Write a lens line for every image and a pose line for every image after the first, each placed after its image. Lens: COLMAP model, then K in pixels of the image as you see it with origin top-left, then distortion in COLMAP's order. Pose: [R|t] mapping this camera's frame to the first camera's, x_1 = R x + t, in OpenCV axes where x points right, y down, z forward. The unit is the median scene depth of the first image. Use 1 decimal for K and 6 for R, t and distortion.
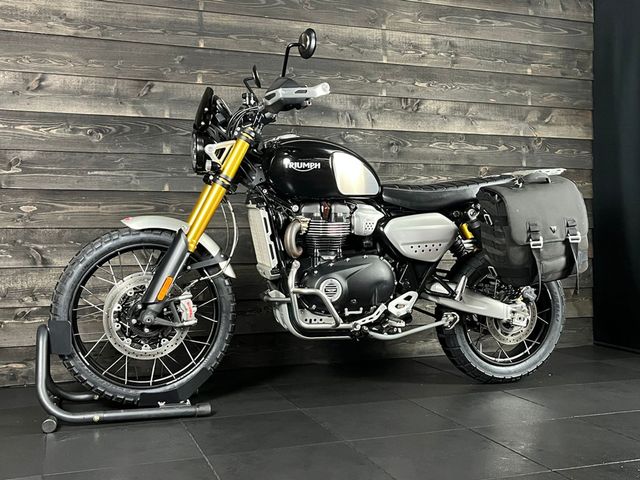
lens RADIAL K [[686.8, 0, 316.1], [0, 686.8, 242.6], [0, 0, 1]] dist [0.034109, 0.000000]
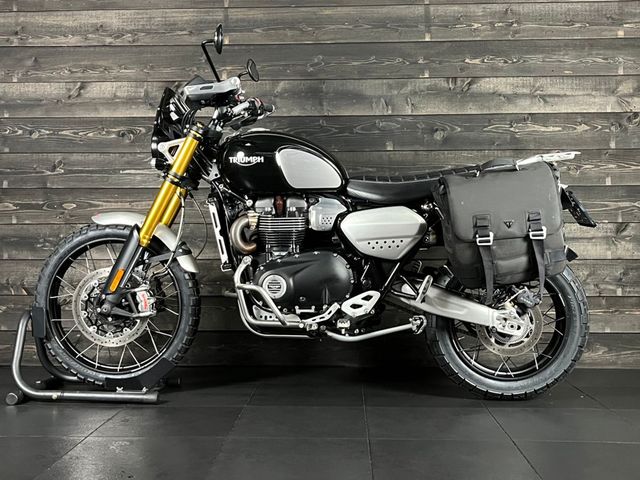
lens RADIAL K [[758.5, 0, 319.4], [0, 758.5, 236.9], [0, 0, 1]] dist [0.036407, 0.000000]
pose [[0.930457, 0.004397, -0.366376, 0.459283], [-0.005586, 0.999982, -0.002184, 0.000481], [0.366359, 0.004079, 0.930464, 0.020043]]
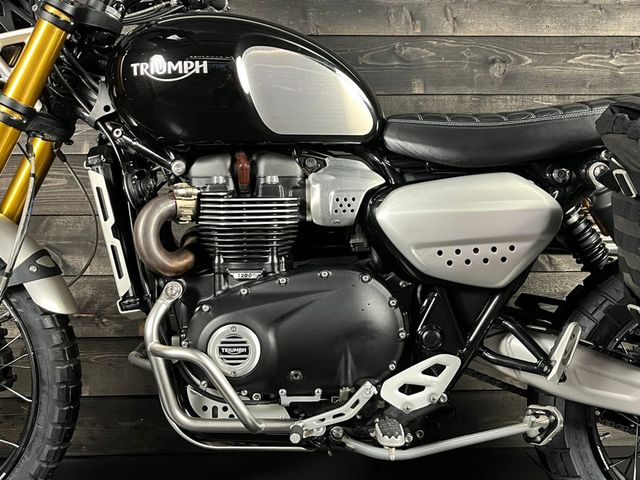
lens RADIAL K [[713.7, 0, 319.8], [0, 713.7, 241.5], [0, 0, 1]] dist [0.009979, 0.000000]
pose [[0.956358, 0.004080, -0.292169, 0.200424], [-0.001161, 0.999948, 0.010163, -0.005109], [0.292195, -0.009380, 0.956313, 0.559713]]
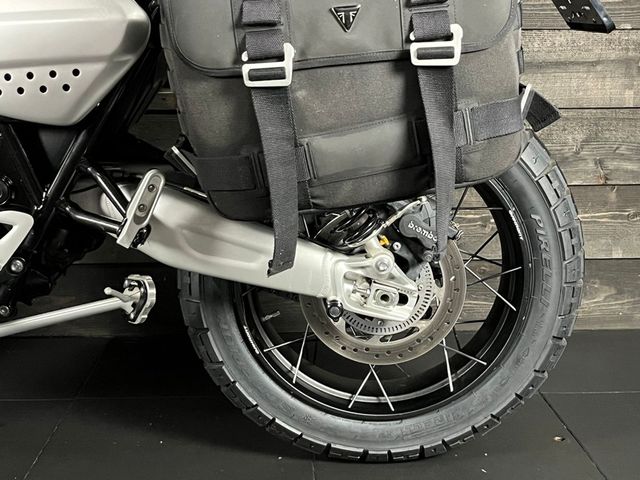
lens RADIAL K [[943.7, 0, 314.0], [0, 943.7, 240.9], [0, 0, 1]] dist [0.105592, 0.000000]
pose [[0.953065, 0.056993, -0.297354, 0.434355], [-0.002688, 0.983677, 0.179922, 0.000205], [0.302755, -0.170678, 0.937661, 0.616394]]
